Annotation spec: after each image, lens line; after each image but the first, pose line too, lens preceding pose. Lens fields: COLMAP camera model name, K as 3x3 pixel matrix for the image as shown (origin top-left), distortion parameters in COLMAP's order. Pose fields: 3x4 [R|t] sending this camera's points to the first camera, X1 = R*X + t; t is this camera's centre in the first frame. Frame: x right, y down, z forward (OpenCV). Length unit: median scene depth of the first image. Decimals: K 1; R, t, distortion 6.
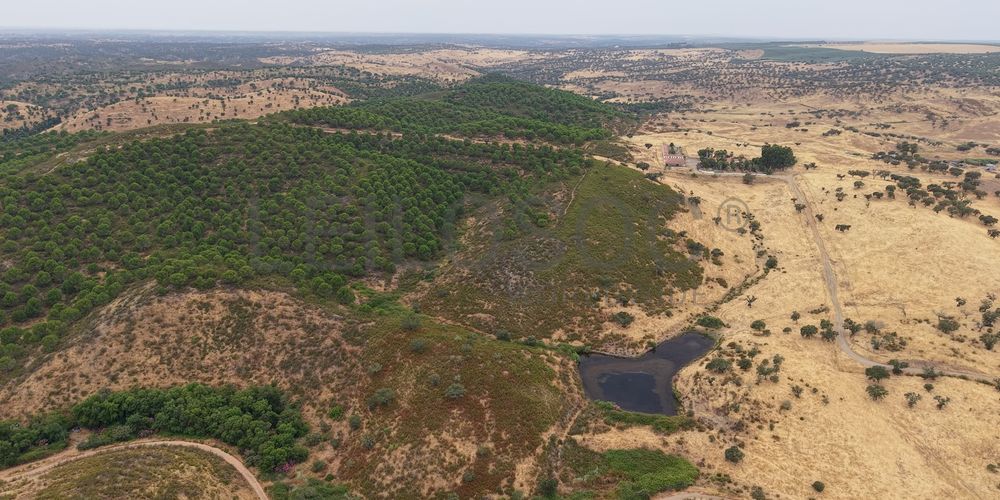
lens RADIAL K [[731.1, 0, 505.2], [0, 731.1, 248.1], [0, 0, 1]] dist [0.041789, -0.054230]
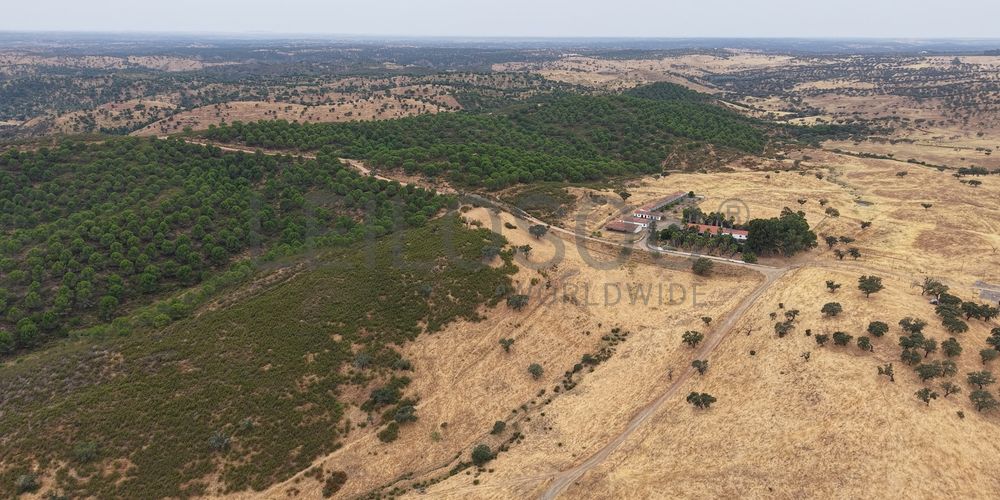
lens RADIAL K [[731.1, 0, 505.2], [0, 731.1, 248.1], [0, 0, 1]] dist [0.041789, -0.054230]
pose [[0.916726, 0.105580, -0.385313, 0.167778], [-0.108181, 0.994018, 0.014990, -0.040934], [0.384591, 0.027942, 0.922664, 0.149824]]
